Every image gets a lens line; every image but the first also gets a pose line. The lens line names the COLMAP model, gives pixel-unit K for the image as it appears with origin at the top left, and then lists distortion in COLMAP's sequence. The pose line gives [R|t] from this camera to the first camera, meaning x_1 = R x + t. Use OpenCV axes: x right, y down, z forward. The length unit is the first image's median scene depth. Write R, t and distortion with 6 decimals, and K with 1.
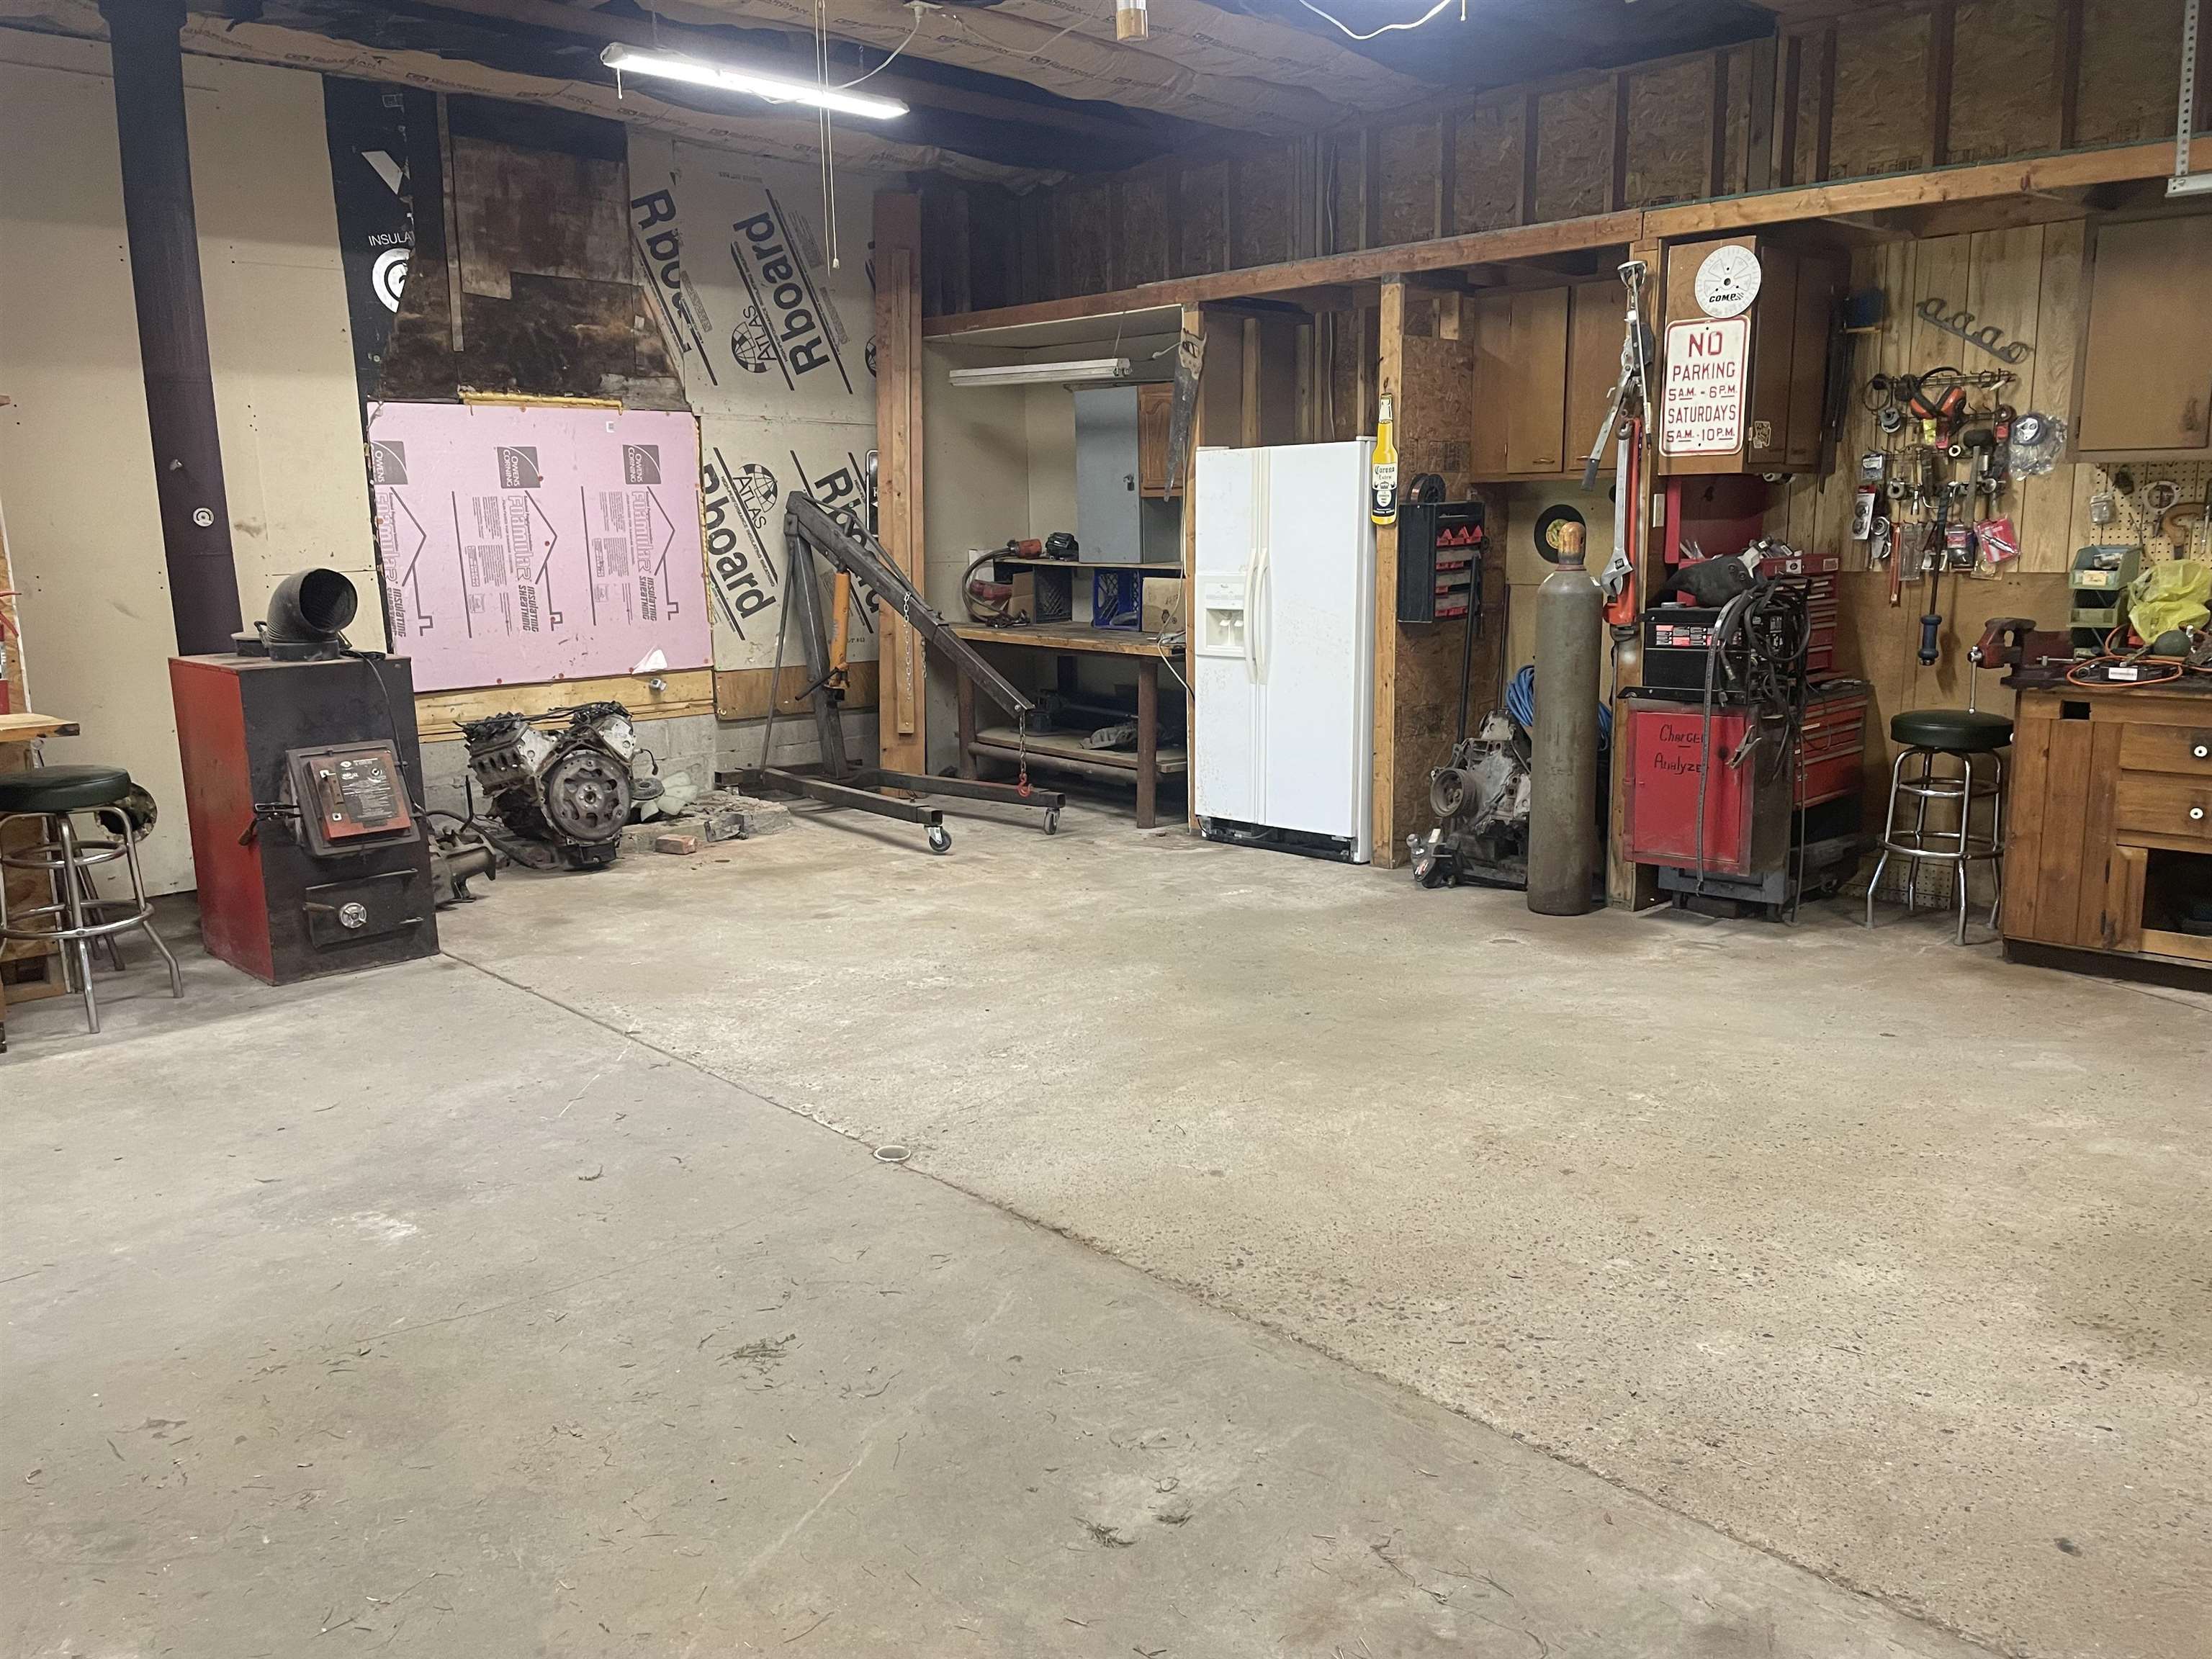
lens RADIAL K [[1655.9, 0, 1112.3], [0, 1655.9, 833.5], [0, 0, 1]] dist [0.036552, -0.049667]
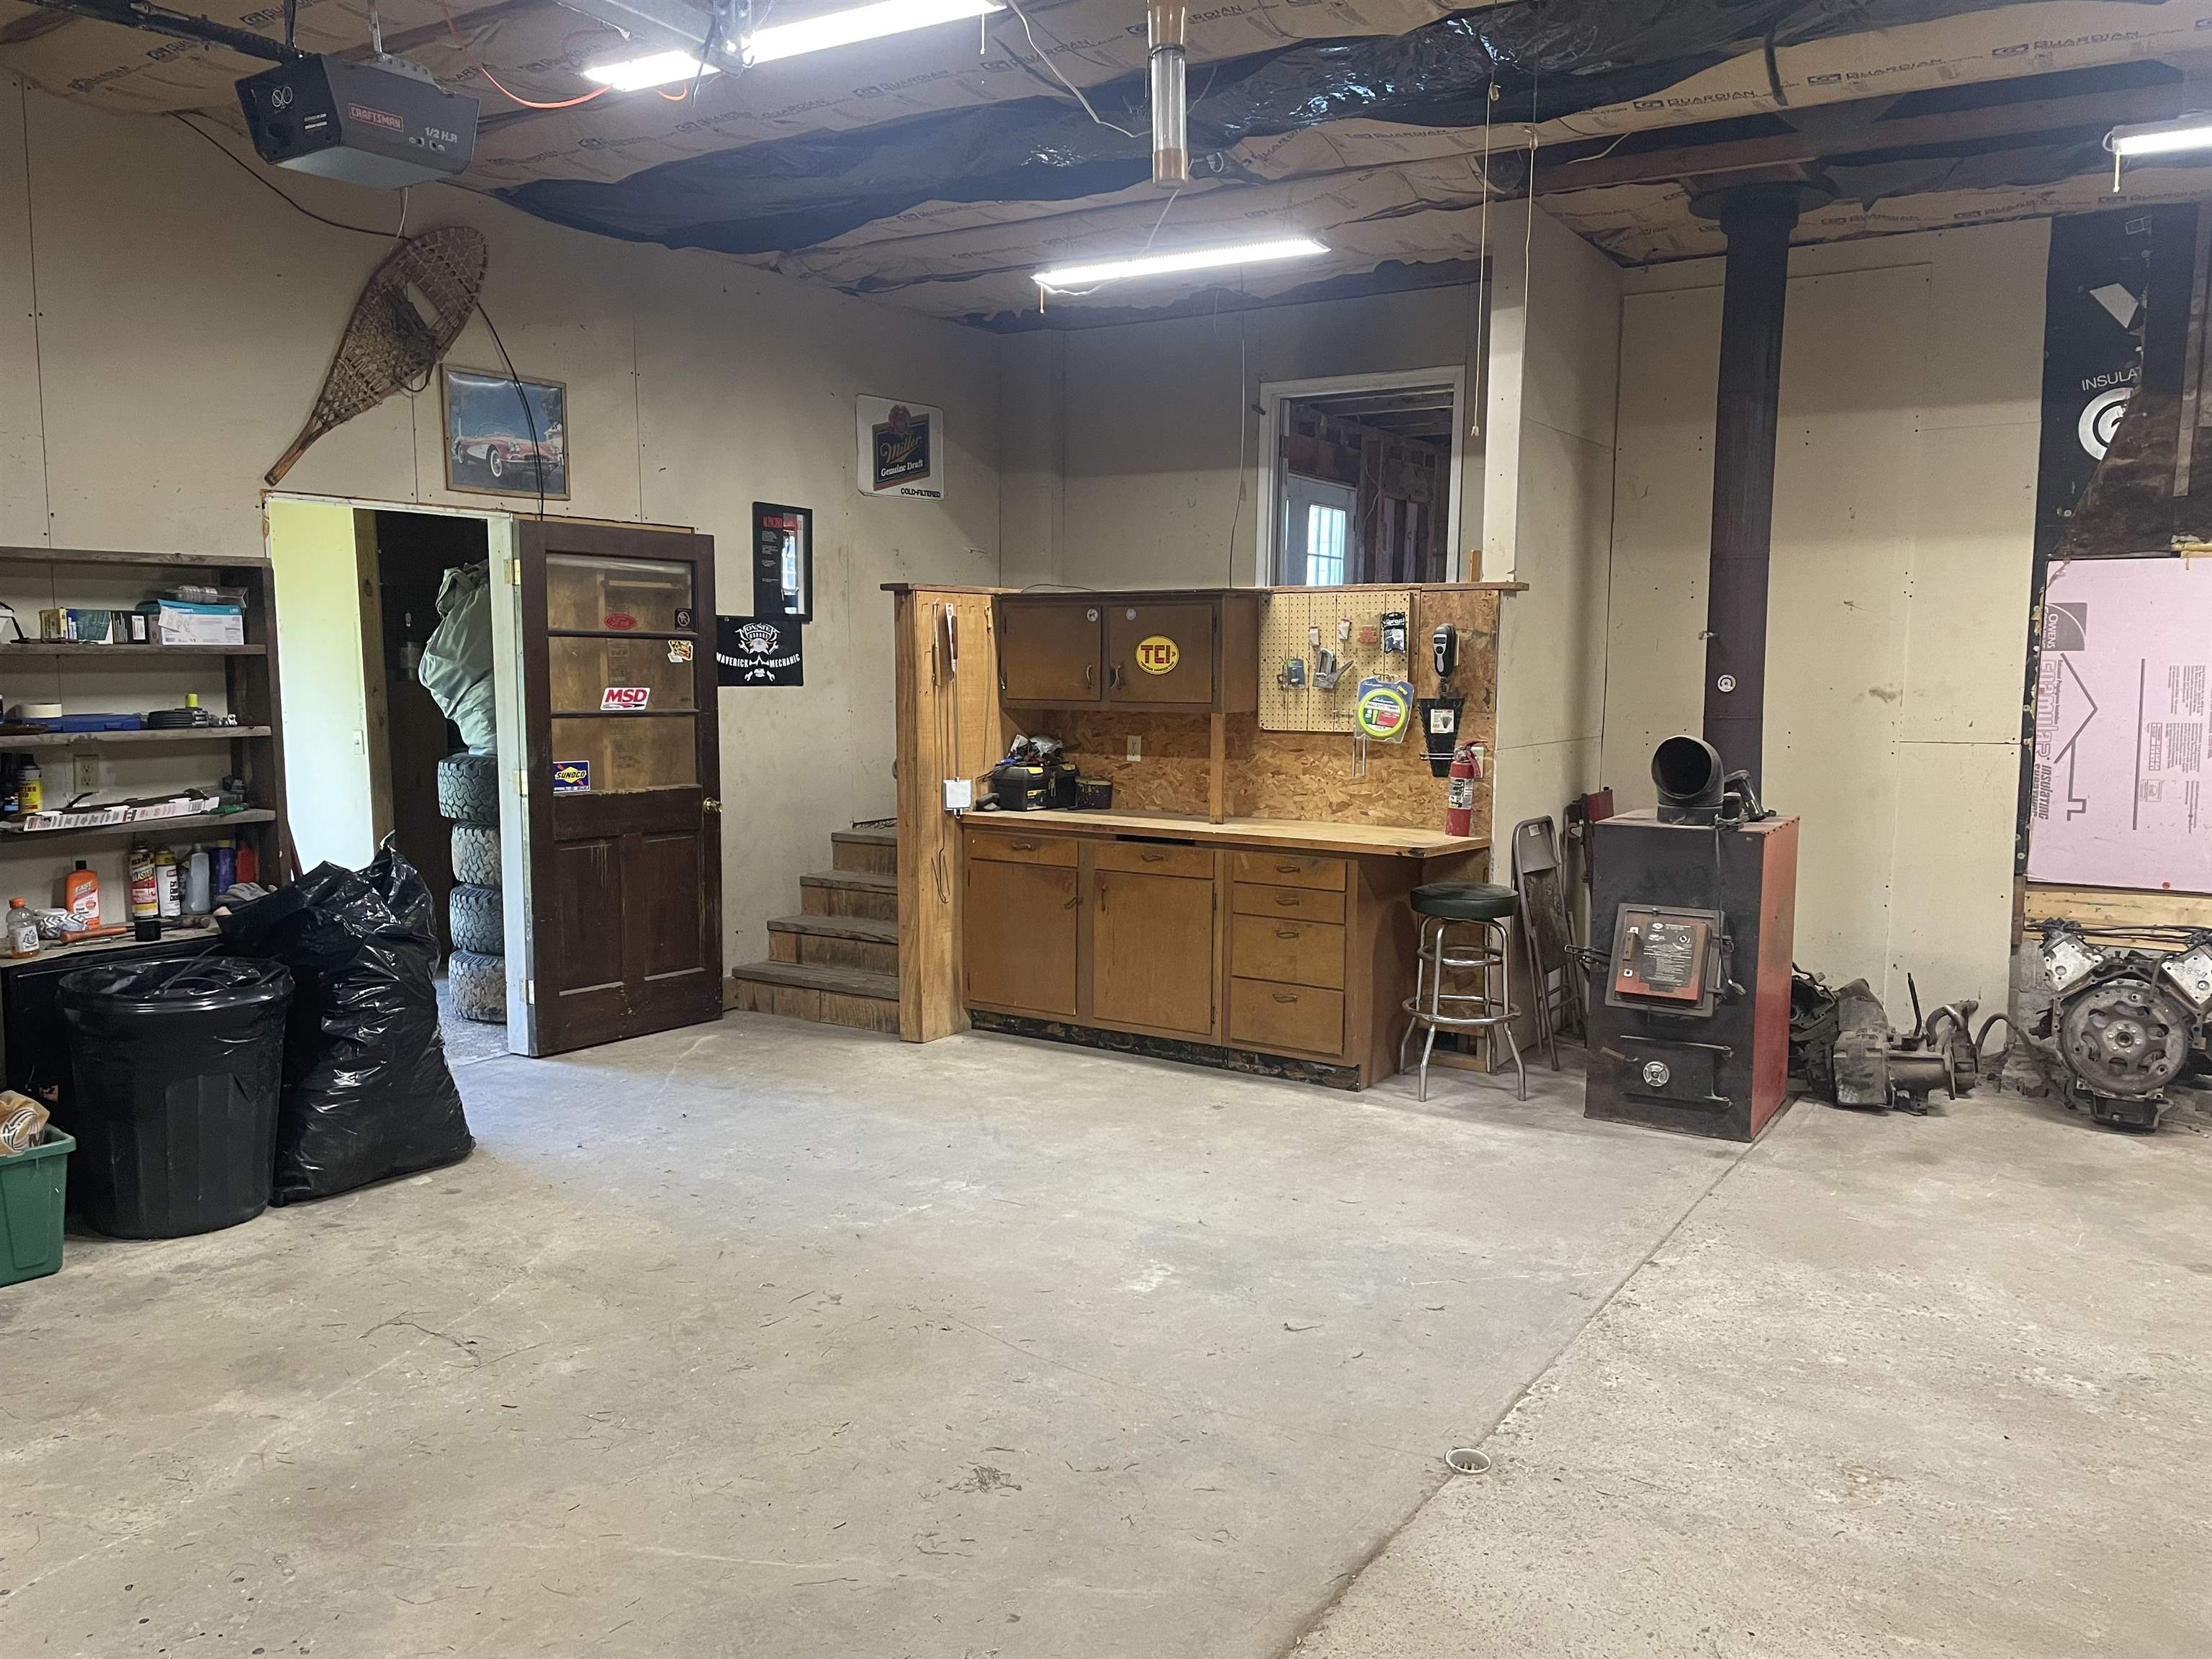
lens RADIAL K [[1655.9, 0, 1103.9], [0, 1655.9, 831.8], [0, 0, 1]] dist [0.036552, -0.049667]
pose [[0.225608, 0.117724, -0.967079, 0.454053], [-0.199412, 0.977235, 0.072440, -0.106567], [0.953591, 0.176504, 0.243948, 0.427626]]
